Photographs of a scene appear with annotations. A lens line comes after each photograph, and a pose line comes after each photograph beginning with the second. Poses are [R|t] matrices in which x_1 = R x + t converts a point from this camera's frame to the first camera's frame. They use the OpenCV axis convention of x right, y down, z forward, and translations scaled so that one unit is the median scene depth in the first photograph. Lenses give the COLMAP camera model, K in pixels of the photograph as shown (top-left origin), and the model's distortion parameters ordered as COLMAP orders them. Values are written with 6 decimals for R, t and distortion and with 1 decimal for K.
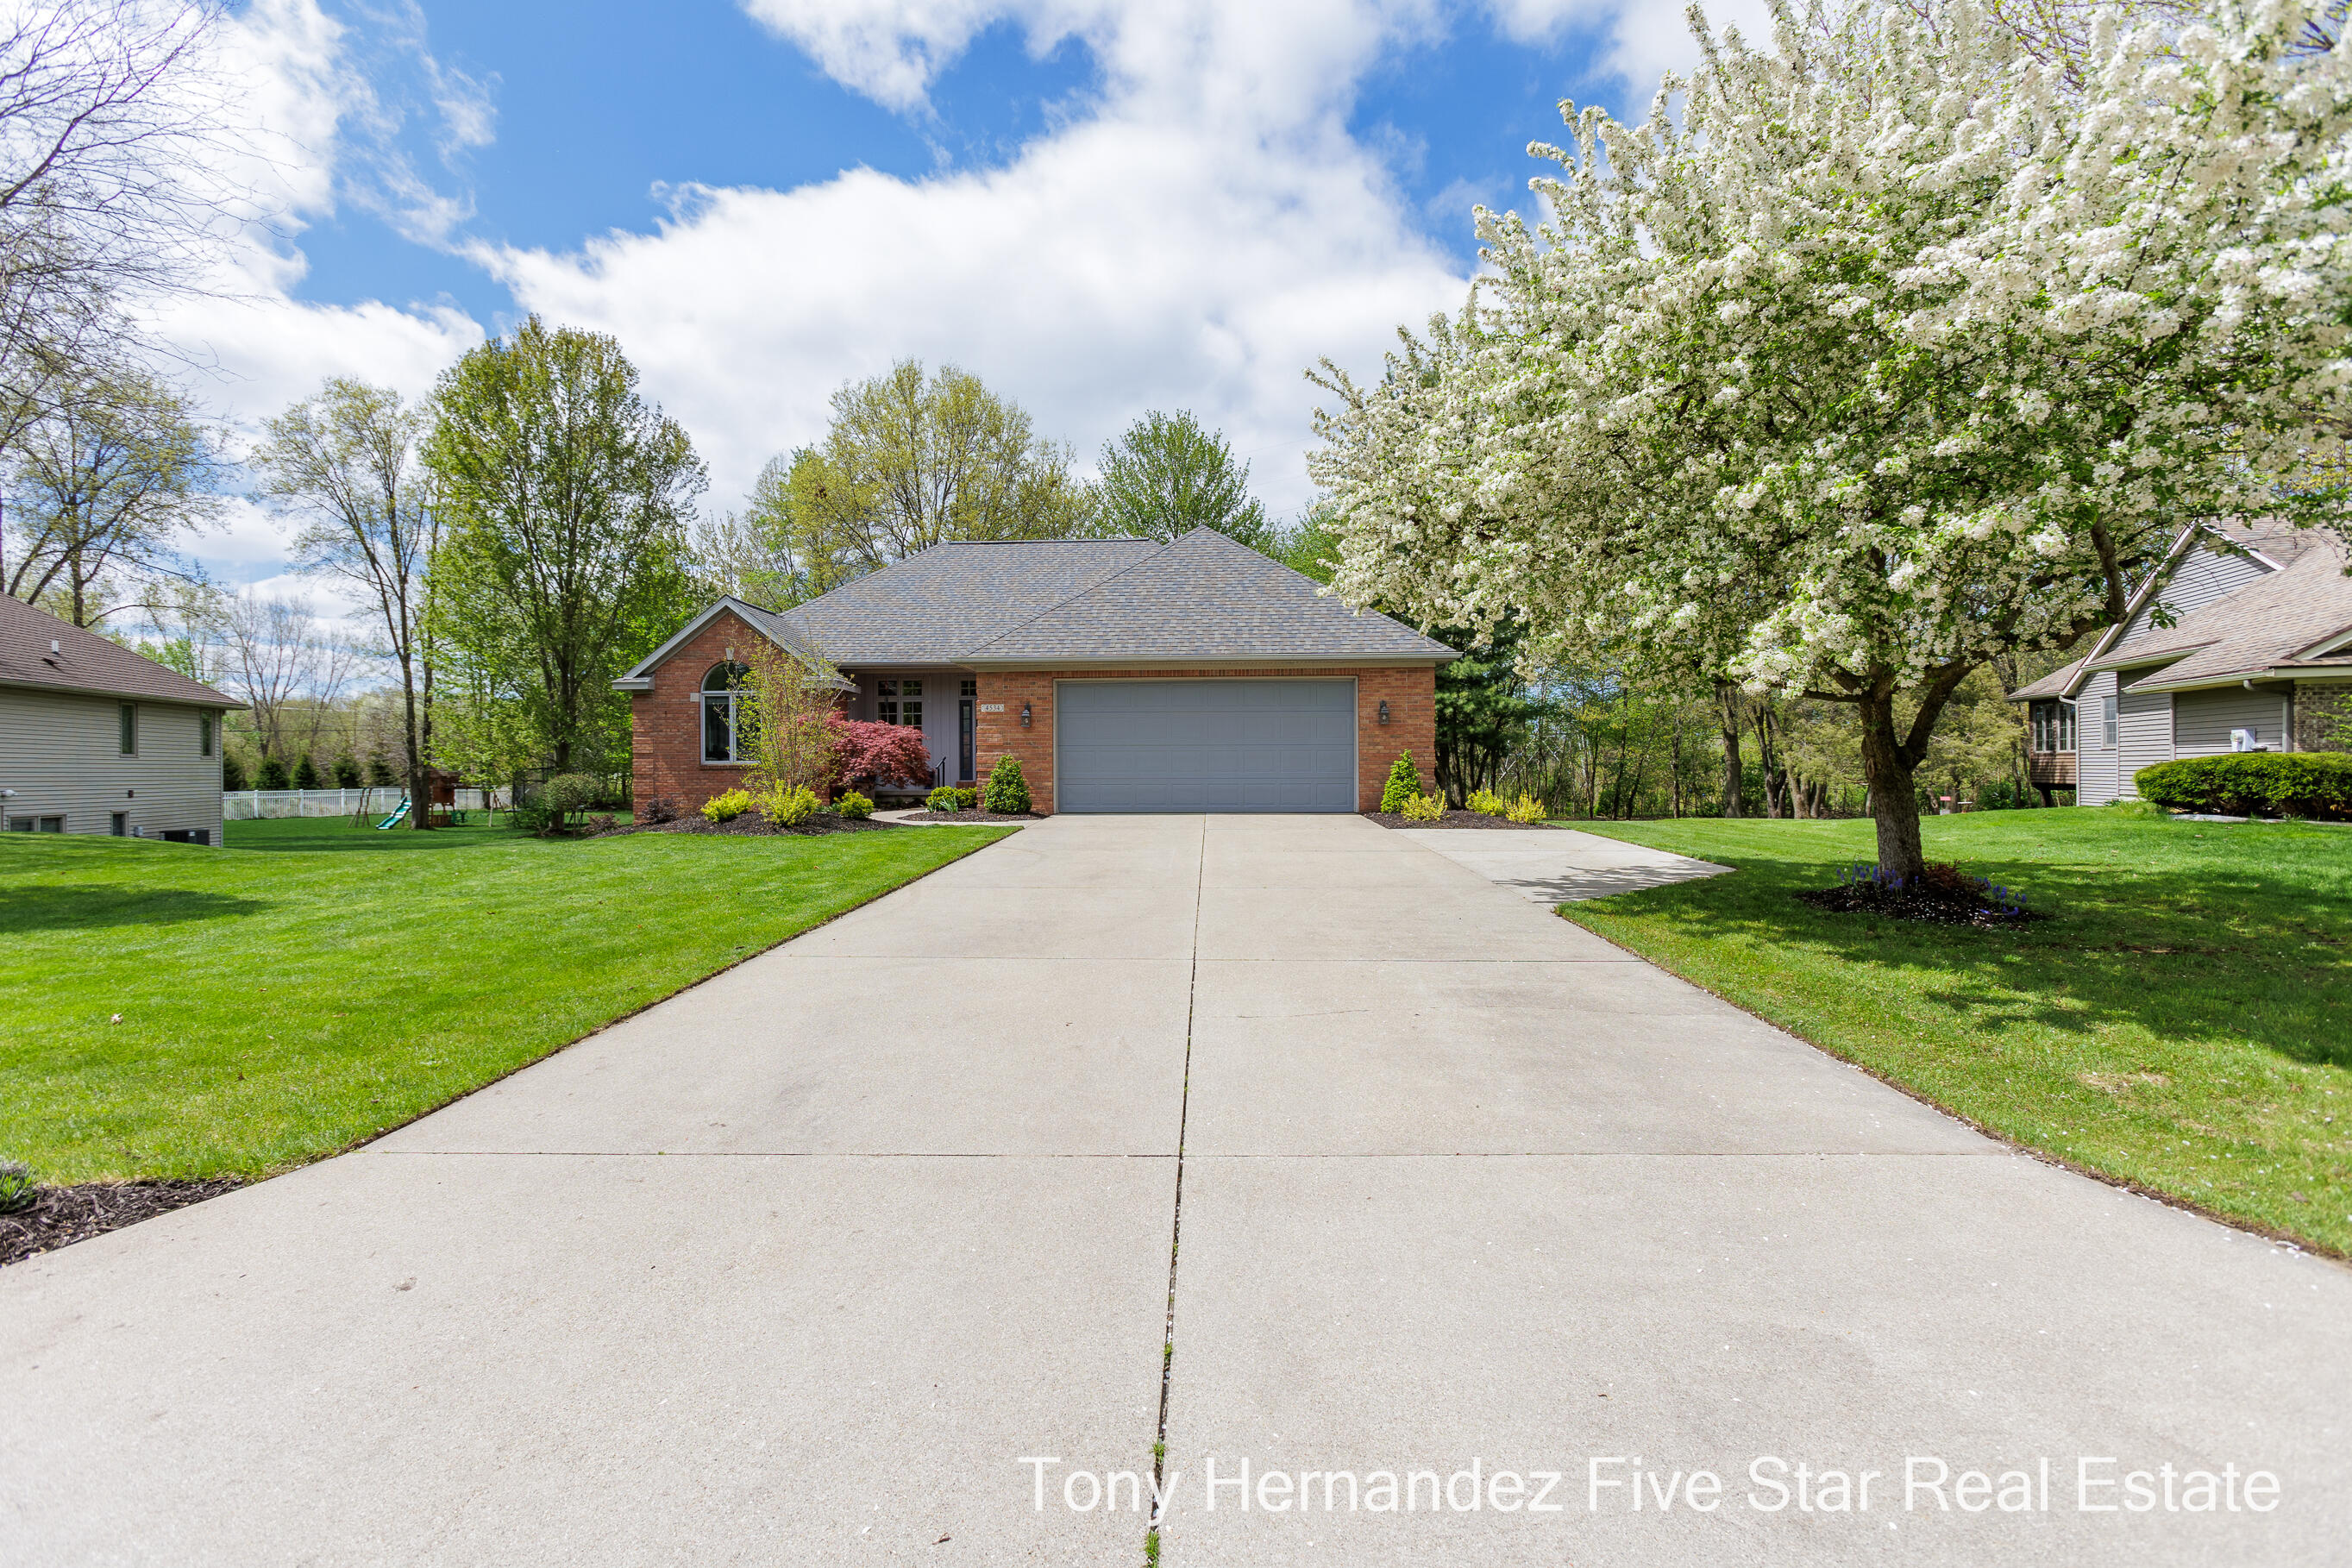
lens RADIAL K [[1047.6, 0, 1161.9], [0, 1047.6, 781.8], [0, 0, 1]] dist [-0.025705, 0.000384]
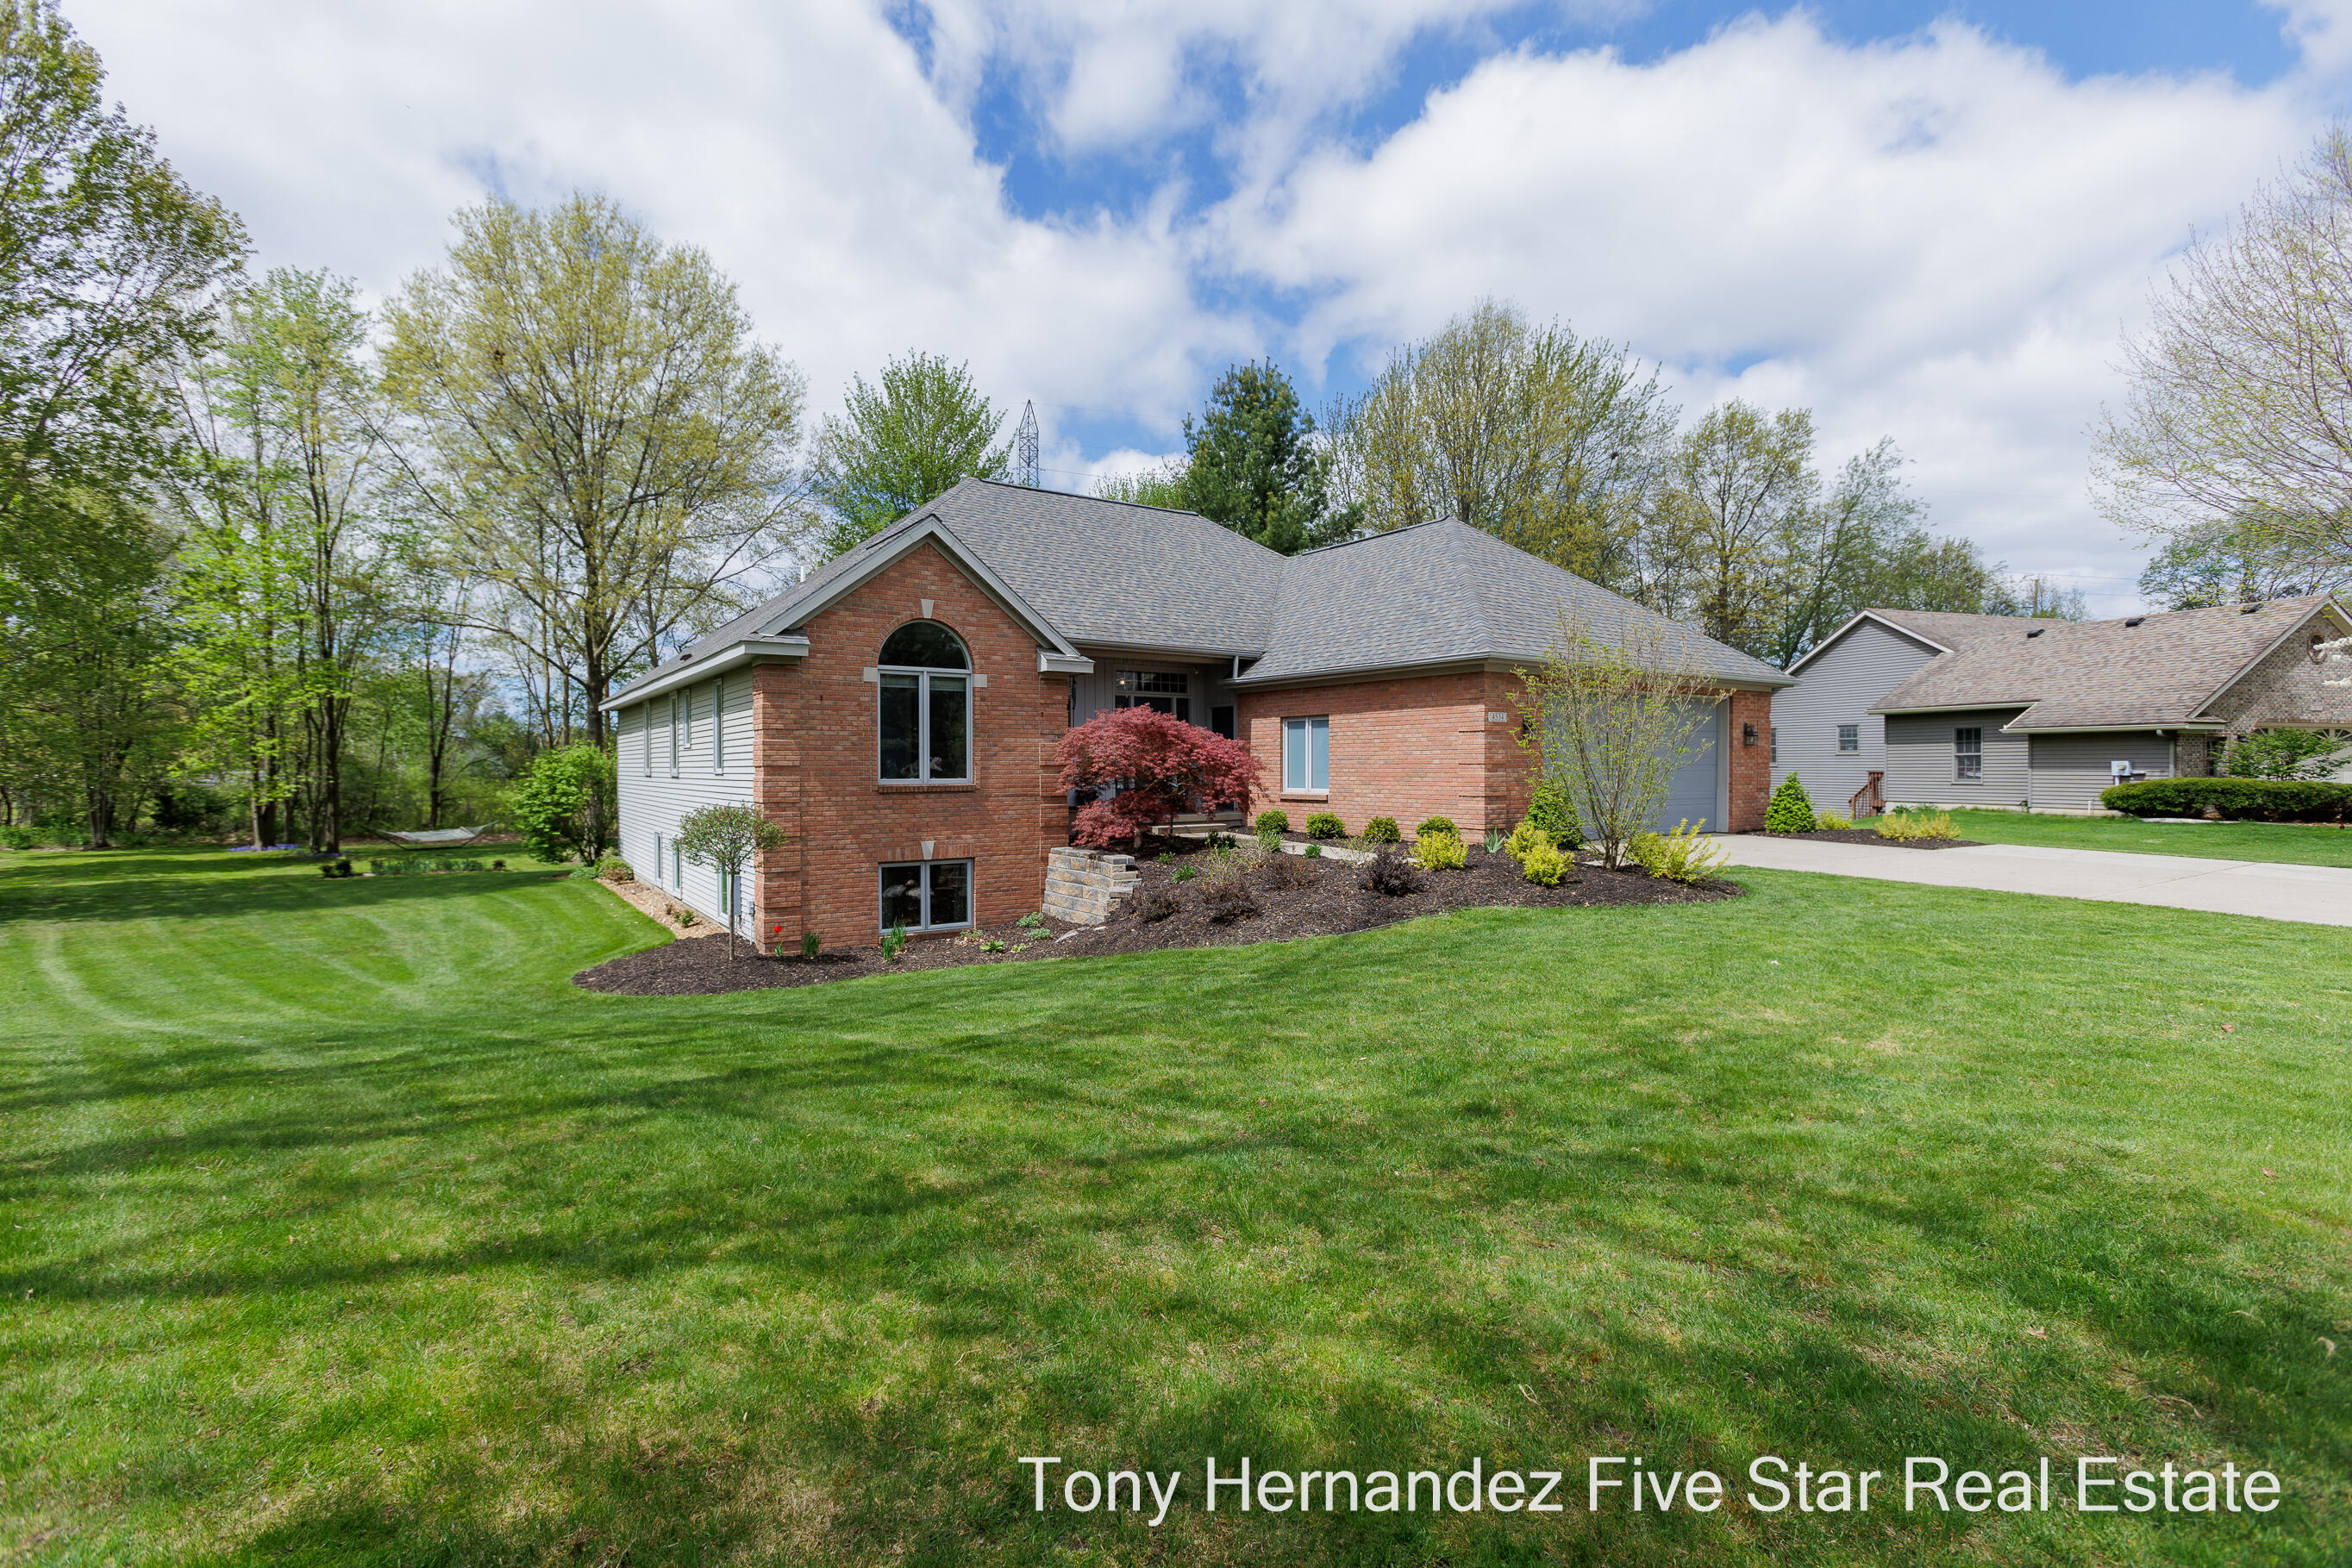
lens RADIAL K [[1070.5, 0, 1161.0], [0, 1070.5, 769.9], [0, 0, 1]] dist [-0.019864, 0.014387]
pose [[0.811311, 0.002422, 0.584610, -0.674593], [0.003257, 0.999957, -0.008662, -0.019471], [-0.584606, 0.008932, 0.811268, 0.393979]]
